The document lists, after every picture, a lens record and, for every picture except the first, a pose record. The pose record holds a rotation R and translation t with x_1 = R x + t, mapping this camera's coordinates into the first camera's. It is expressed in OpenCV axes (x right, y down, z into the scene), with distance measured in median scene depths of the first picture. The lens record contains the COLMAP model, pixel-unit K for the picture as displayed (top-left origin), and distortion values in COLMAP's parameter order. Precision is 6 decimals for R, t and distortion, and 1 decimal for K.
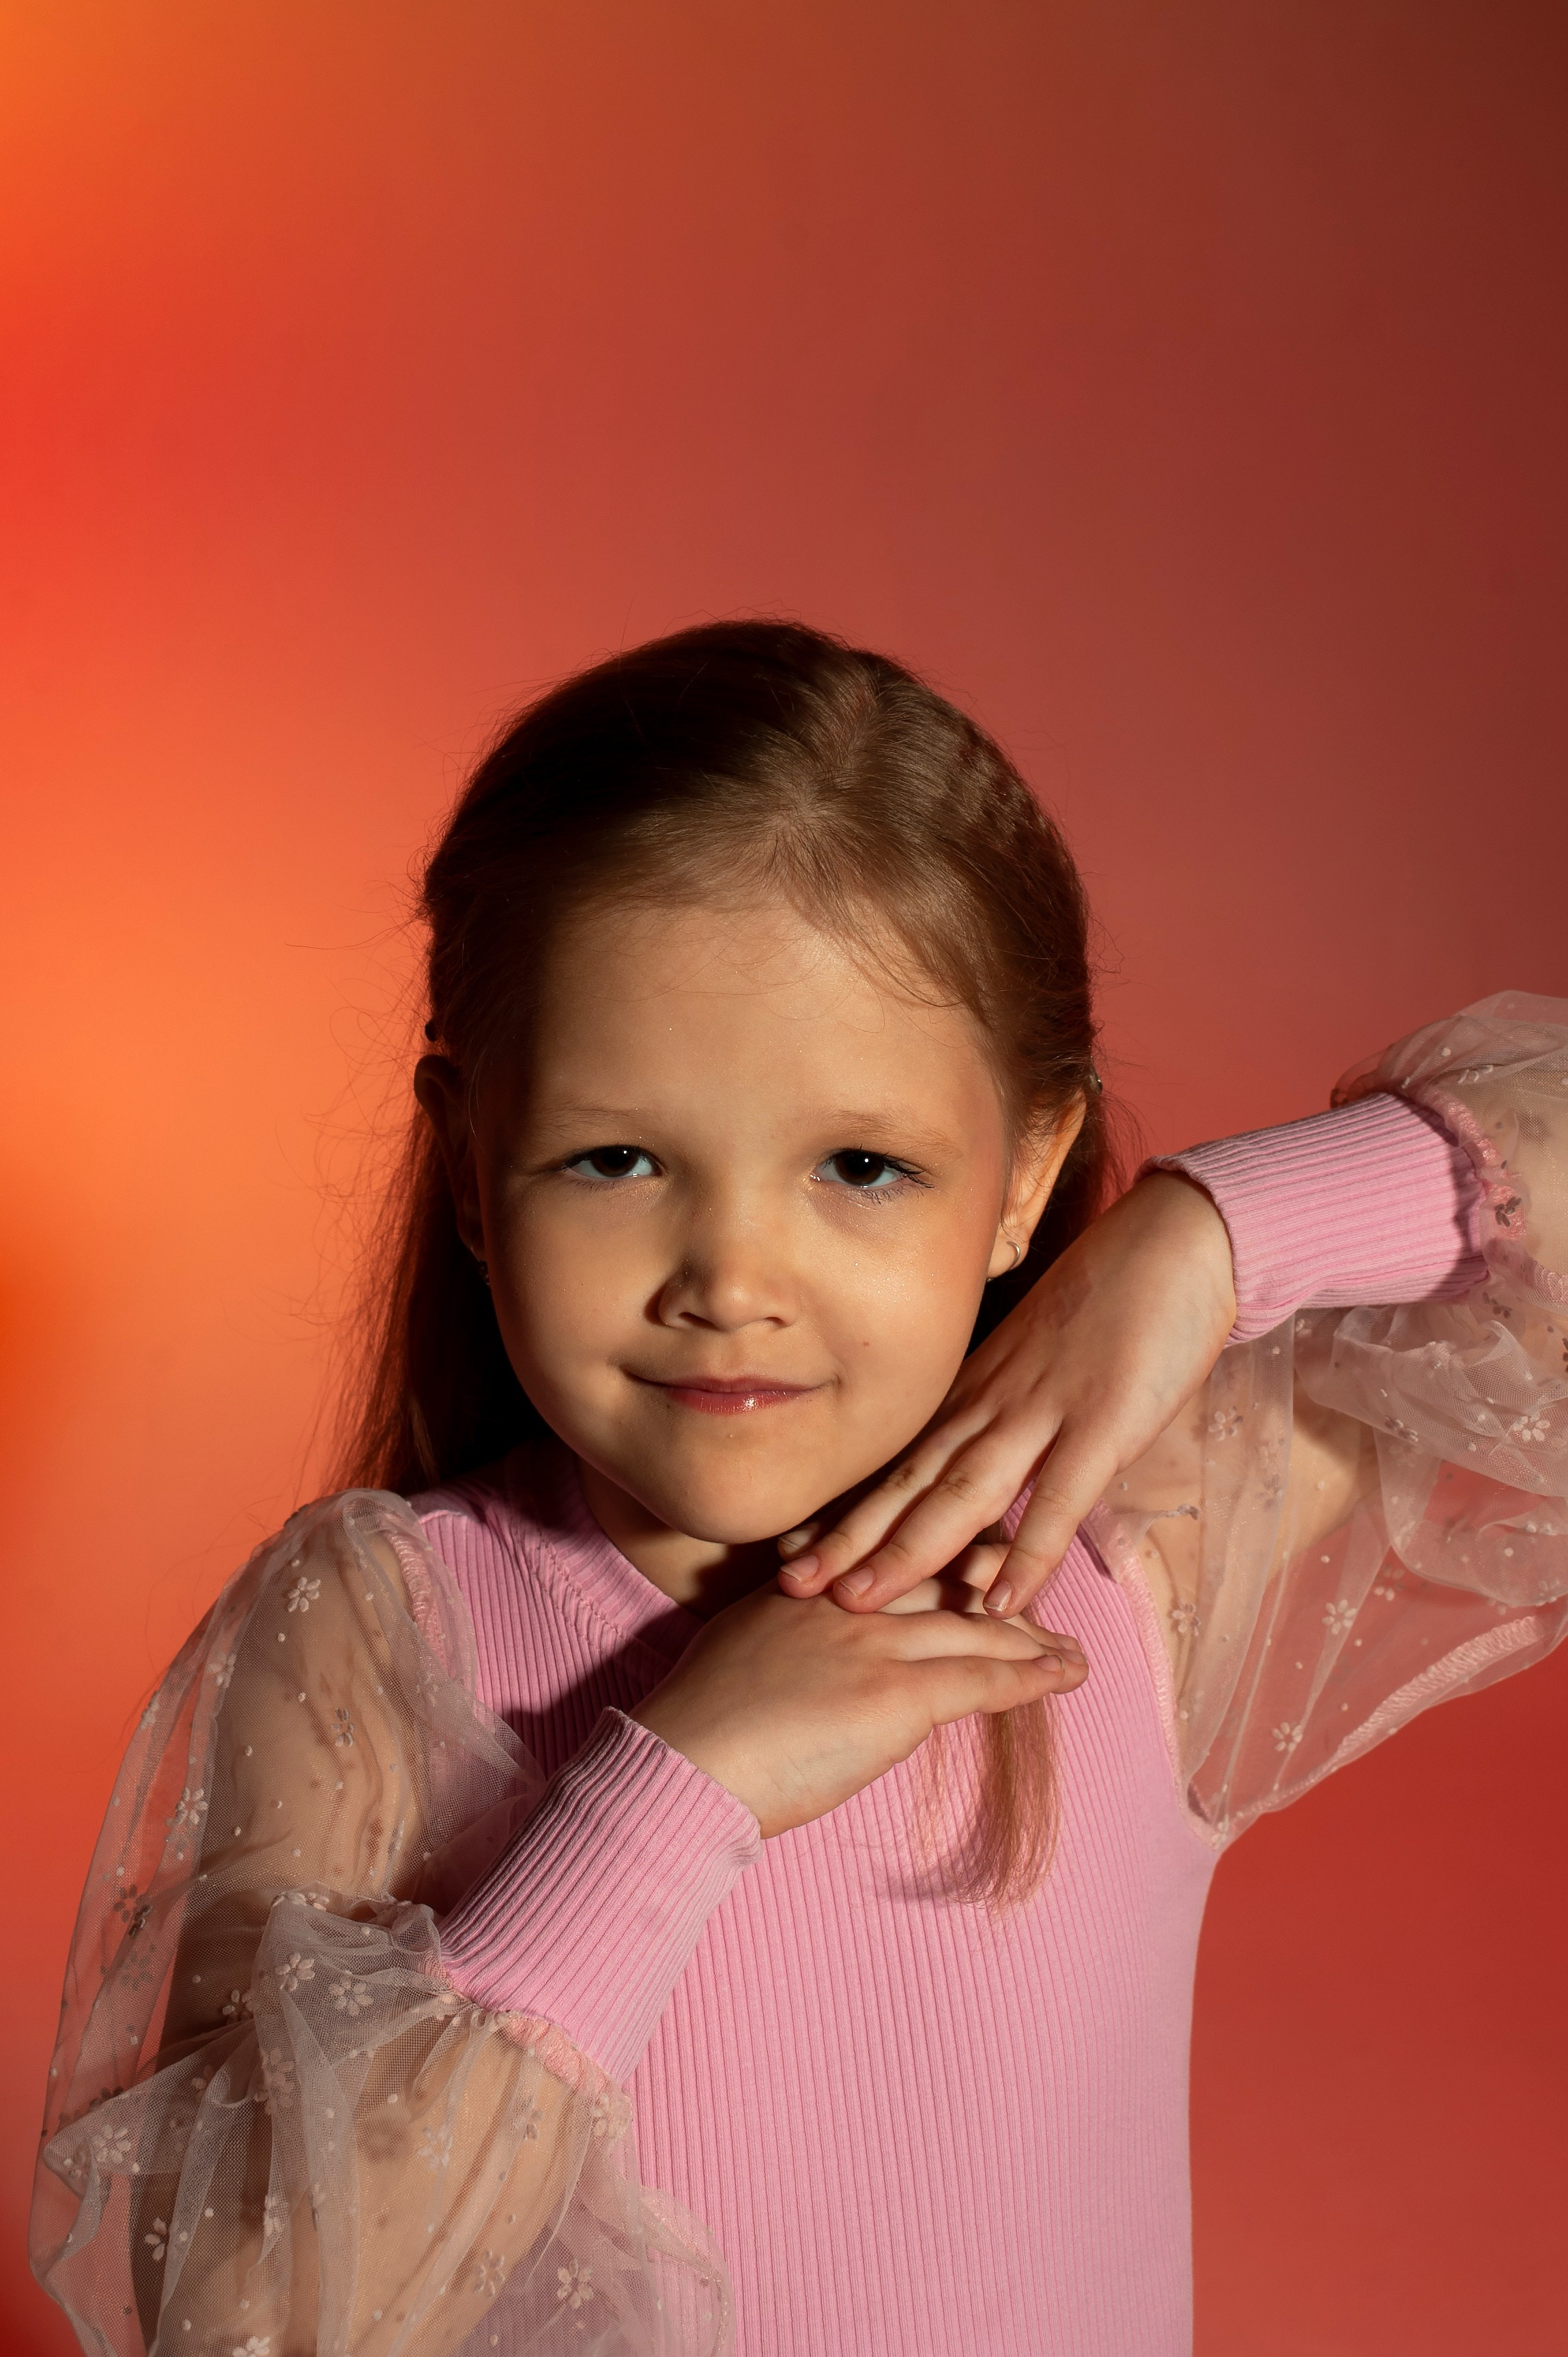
lens RADIAL K [[4463.9, 0, 782.3], [0, 4463.9, 1179.2], [0, 0, 1]] dist [-0.376569, 0.000000]
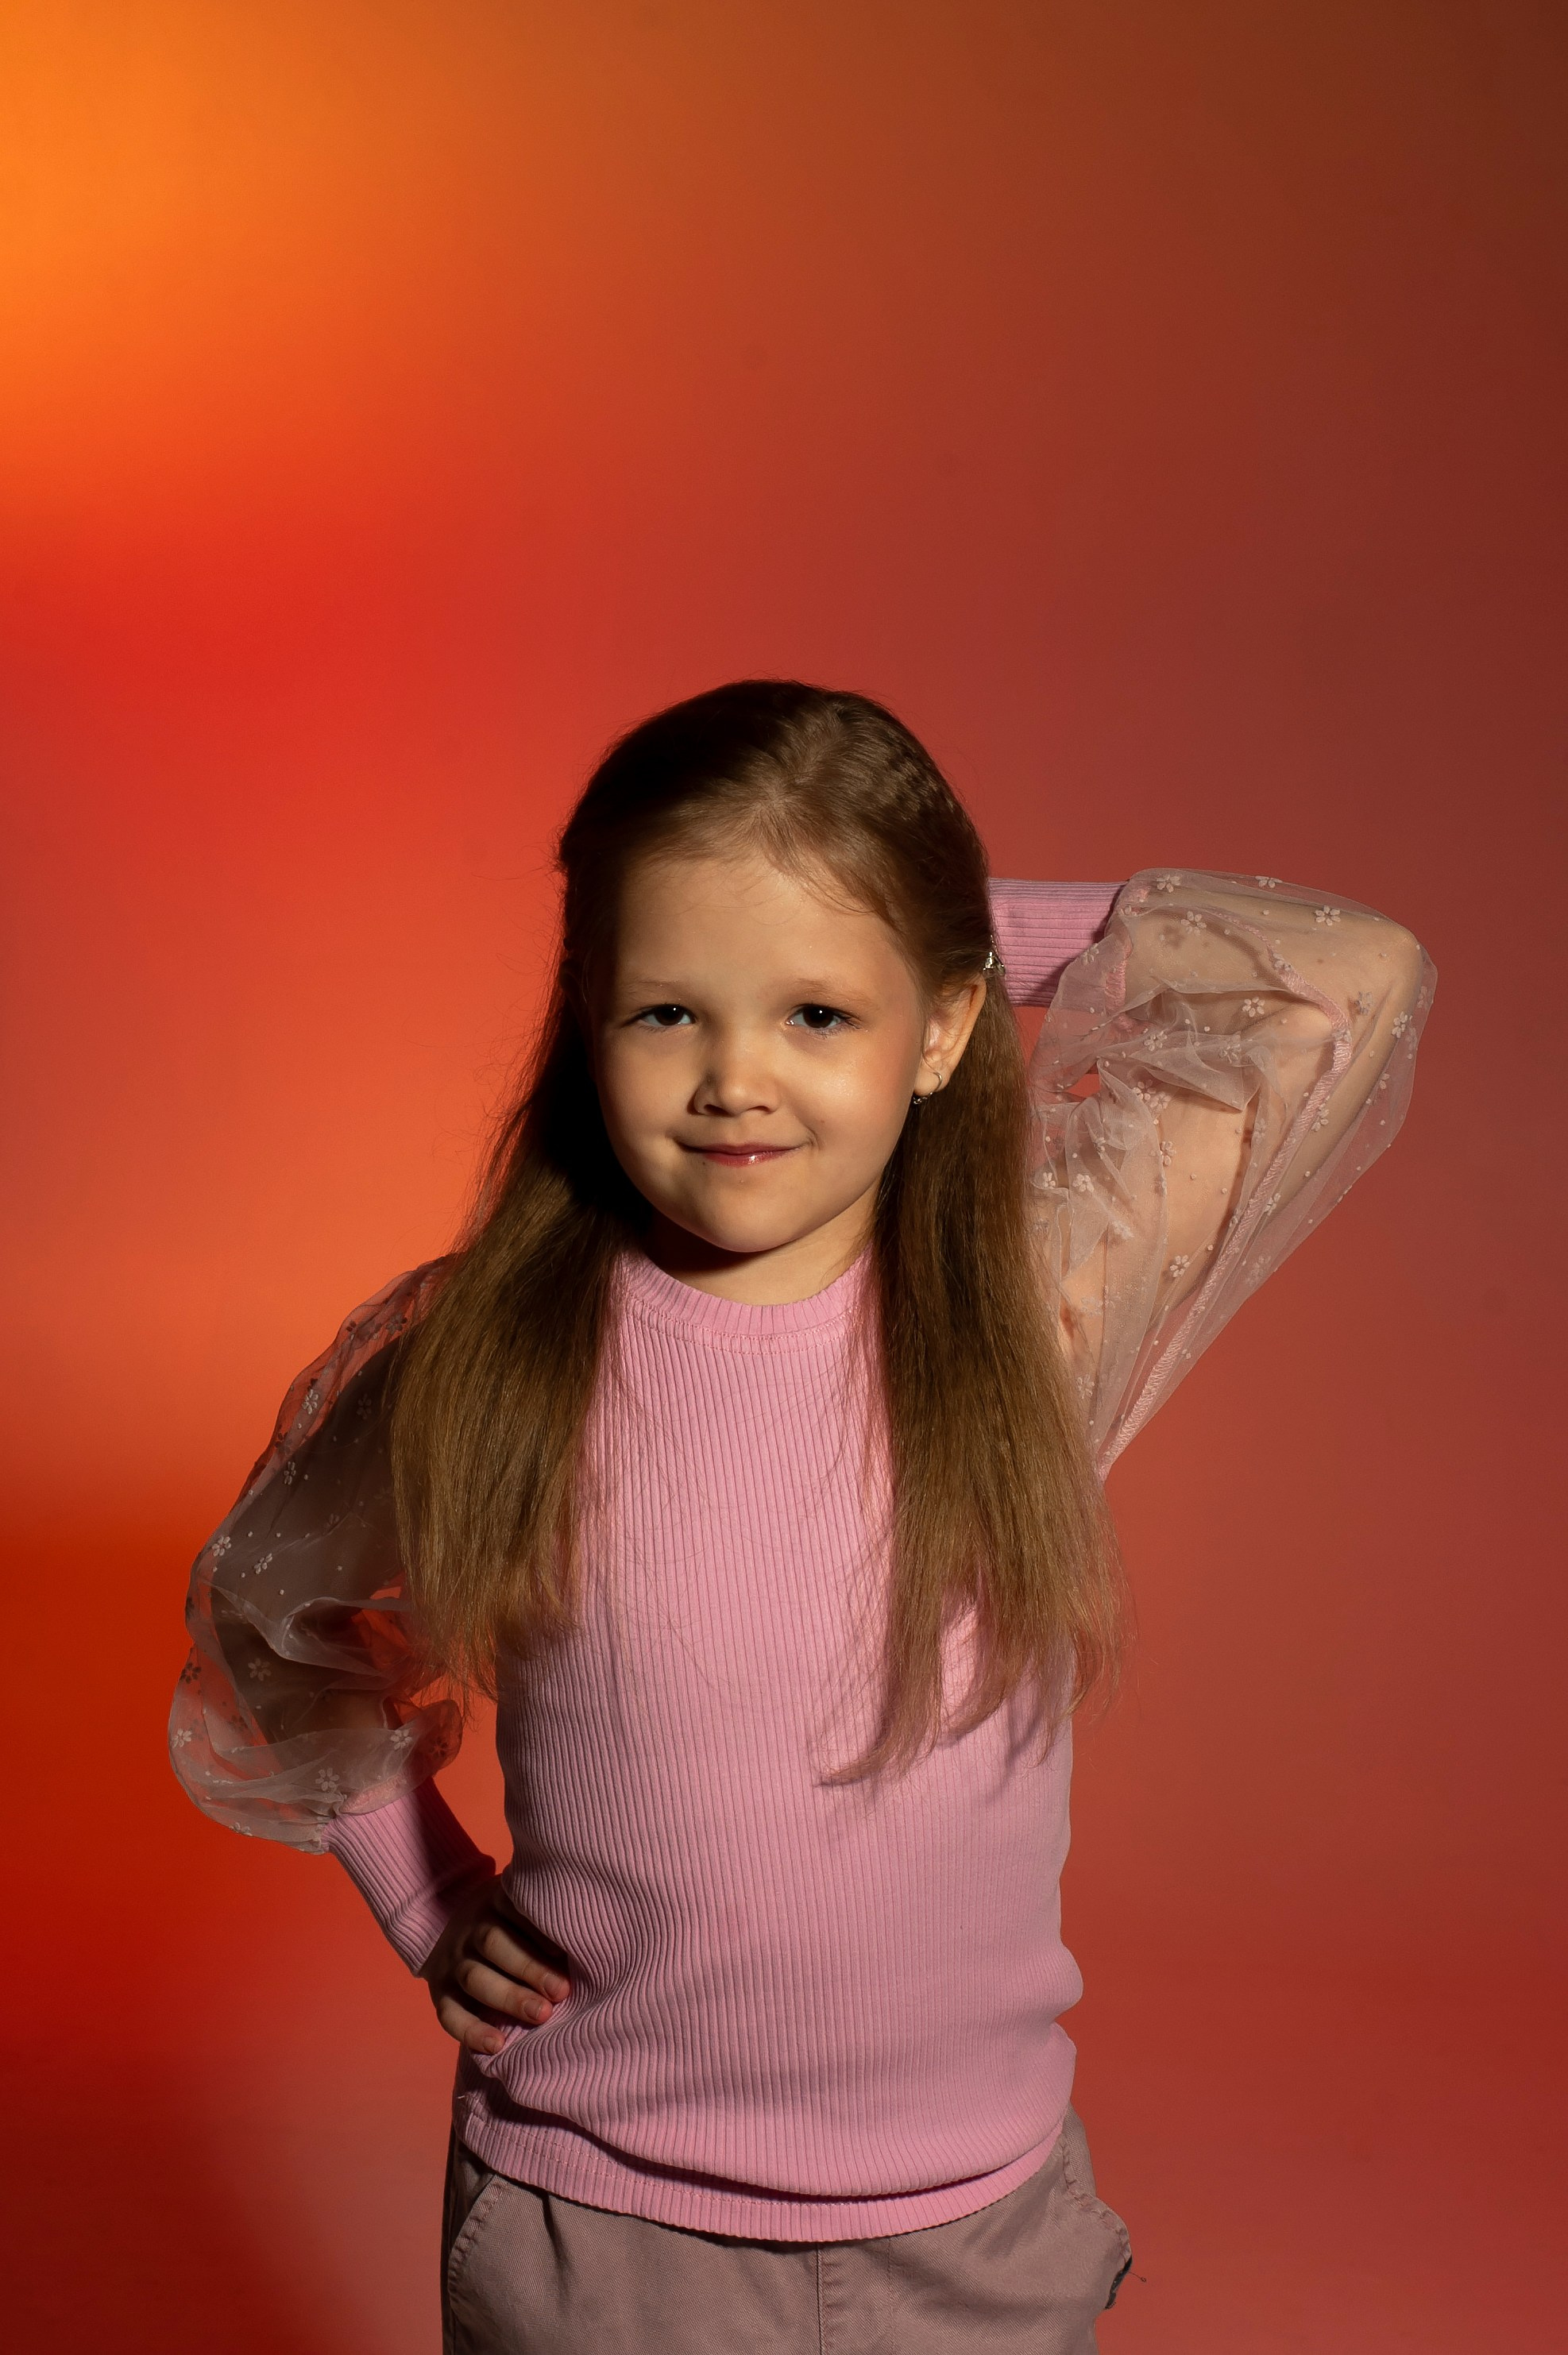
lens RADIAL K [[5130.1, 0, 776.3], [0, 5130.1, 1190.1], [0, 0, 1]] dist [0.021023, 0.000000]
pose [[0.997275, -0.016822, -0.071833, 0.137623], [0.016571, 0.999854, -0.004089, 0.069366], [0.071891, 0.002887, 0.997408, -0.890540]]
